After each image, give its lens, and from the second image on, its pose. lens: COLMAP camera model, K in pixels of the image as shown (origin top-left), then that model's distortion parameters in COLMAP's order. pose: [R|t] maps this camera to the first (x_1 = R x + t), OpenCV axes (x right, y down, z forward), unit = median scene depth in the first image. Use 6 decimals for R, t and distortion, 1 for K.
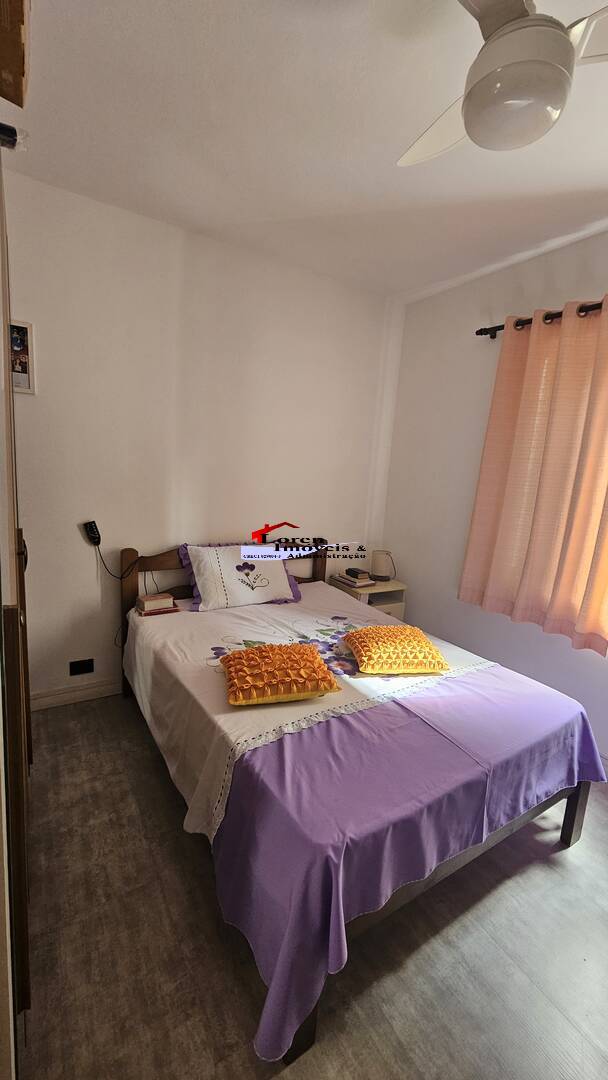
lens RADIAL K [[441.9, 0, 307.8], [0, 441.9, 542.3], [0, 0, 1]] dist [-0.004858, -0.000397]
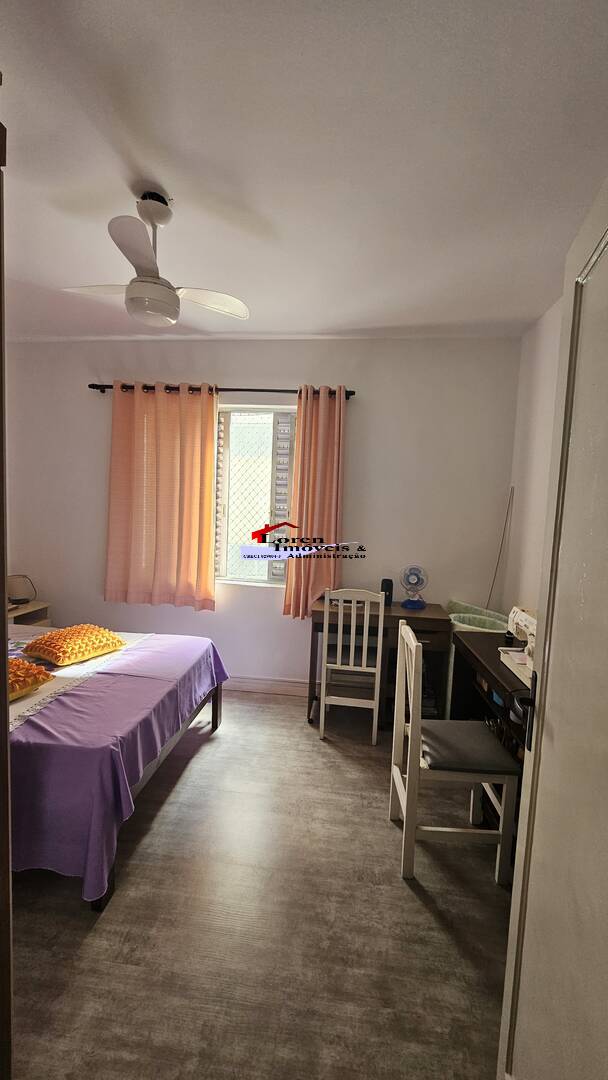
lens RADIAL K [[441.9, 0, 307.8], [0, 441.9, 542.3], [0, 0, 1]] dist [-0.004858, -0.000397]
pose [[0.624056, -0.110335, 0.773551, -0.352000], [0.143786, 0.989290, 0.025108, 0.027397], [-0.768036, 0.095557, 0.633237, -0.318869]]
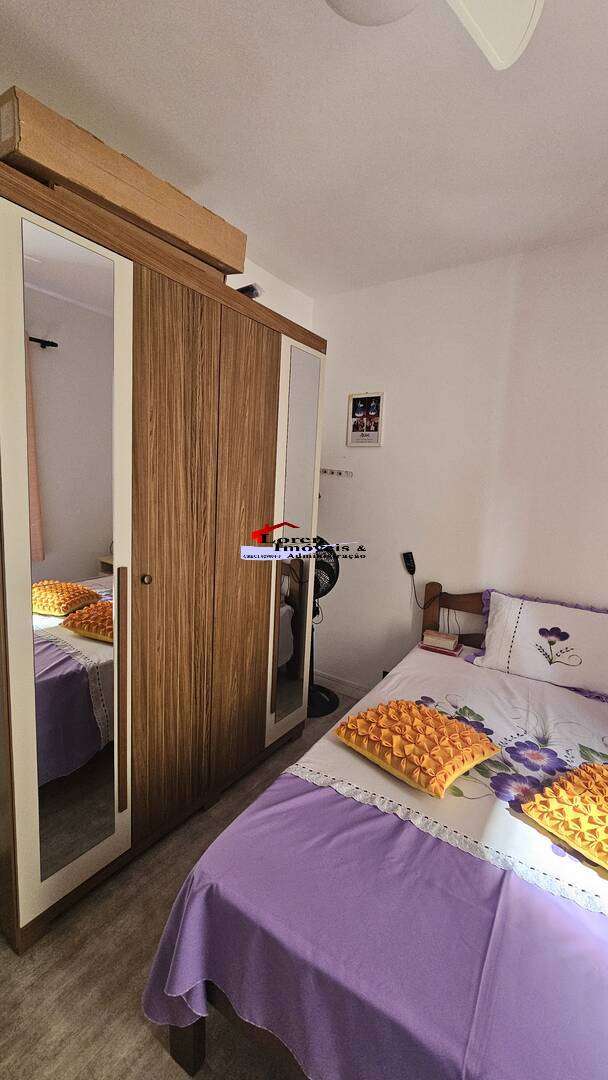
lens RADIAL K [[441.9, 0, 307.8], [0, 441.9, 542.3], [0, 0, 1]] dist [-0.004858, -0.000397]
pose [[0.410673, 0.079352, -0.908323, 0.542228], [-0.177084, 0.984178, 0.005916, -0.042579], [0.894421, 0.158420, 0.418227, 0.382497]]
